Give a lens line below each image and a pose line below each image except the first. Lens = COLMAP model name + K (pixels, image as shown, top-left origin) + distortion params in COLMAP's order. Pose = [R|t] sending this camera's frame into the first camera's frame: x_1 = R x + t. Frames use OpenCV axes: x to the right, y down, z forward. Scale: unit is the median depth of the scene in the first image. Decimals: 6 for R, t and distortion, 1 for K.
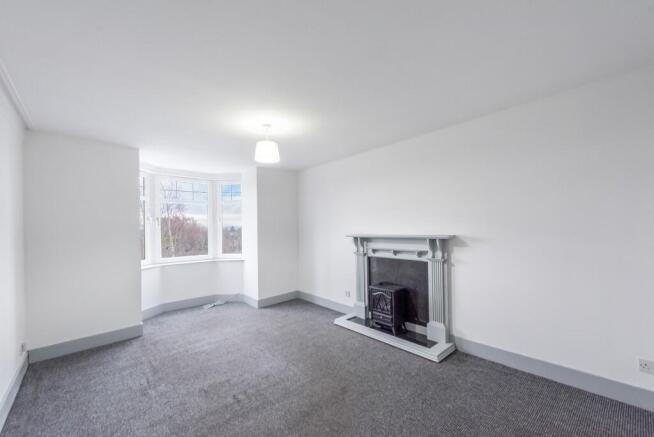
lens RADIAL K [[259.8, 0, 340.2], [0, 259.8, 225.6], [0, 0, 1]] dist [0.000930, -0.000275]
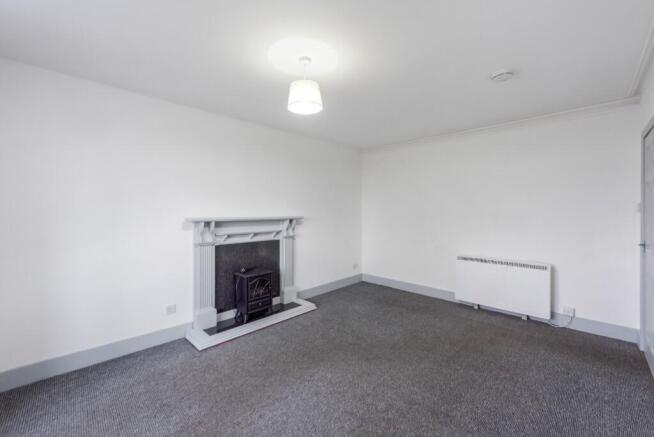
lens RADIAL K [[259.8, 0, 325.7], [0, 259.8, 217.9], [0, 0, 1]] dist [0.000930, -0.000275]
pose [[-0.033830, -0.005114, 0.999415, -0.775253], [-0.014251, 0.999888, 0.004634, 0.030700], [-0.999326, -0.014086, -0.033899, 0.778708]]
